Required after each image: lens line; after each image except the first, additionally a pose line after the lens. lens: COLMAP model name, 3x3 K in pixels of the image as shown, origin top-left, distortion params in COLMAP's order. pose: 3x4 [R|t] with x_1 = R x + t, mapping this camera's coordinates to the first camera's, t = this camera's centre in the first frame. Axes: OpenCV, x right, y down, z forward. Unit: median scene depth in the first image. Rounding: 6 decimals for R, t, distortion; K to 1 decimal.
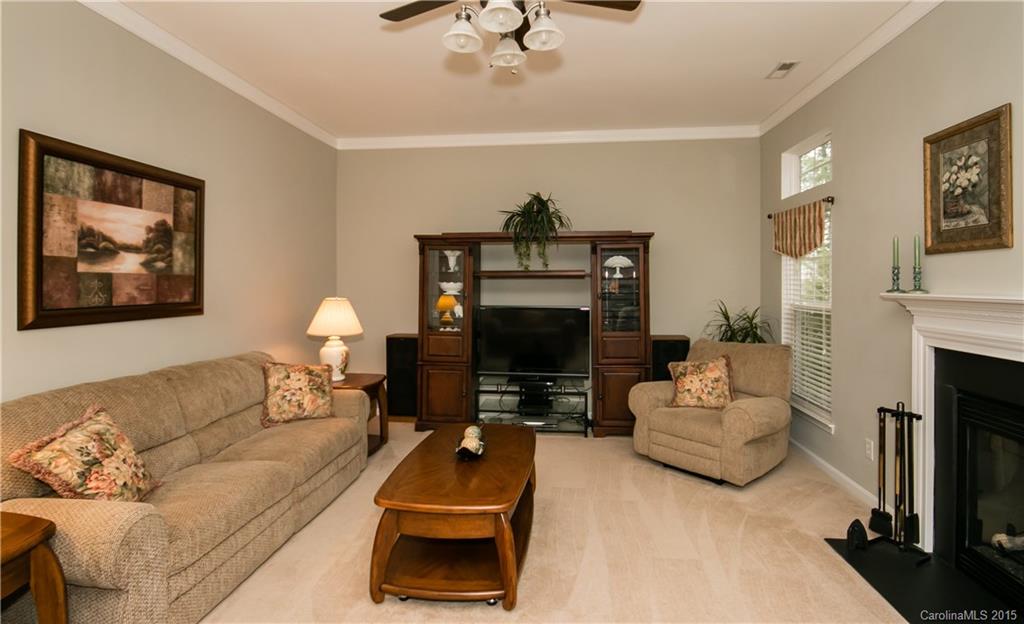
lens RADIAL K [[504.1, 0, 511.3], [0, 504.1, 286.6], [0, 0, 1]] dist [-0.001129, -0.000995]
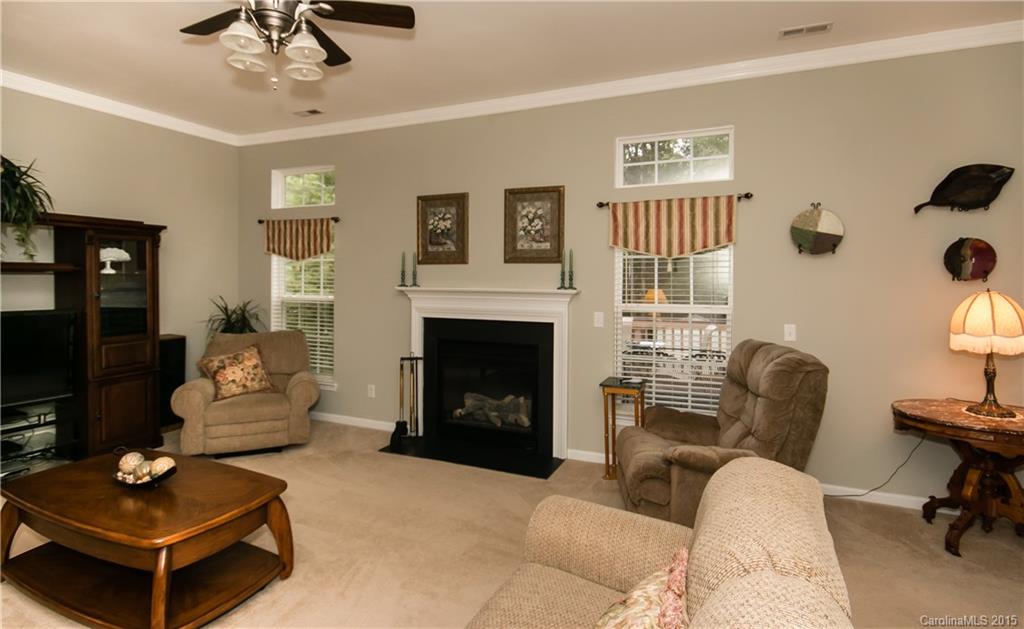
lens RADIAL K [[538.0, 0, 512.2], [0, 538.0, 283.1], [0, 0, 1]] dist [0.001240, 0.000410]
pose [[0.301180, -0.007863, 0.953535, -0.810686], [0.001769, 0.999969, 0.007688, -0.012829], [-0.953566, -0.000629, 0.301185, 0.138148]]
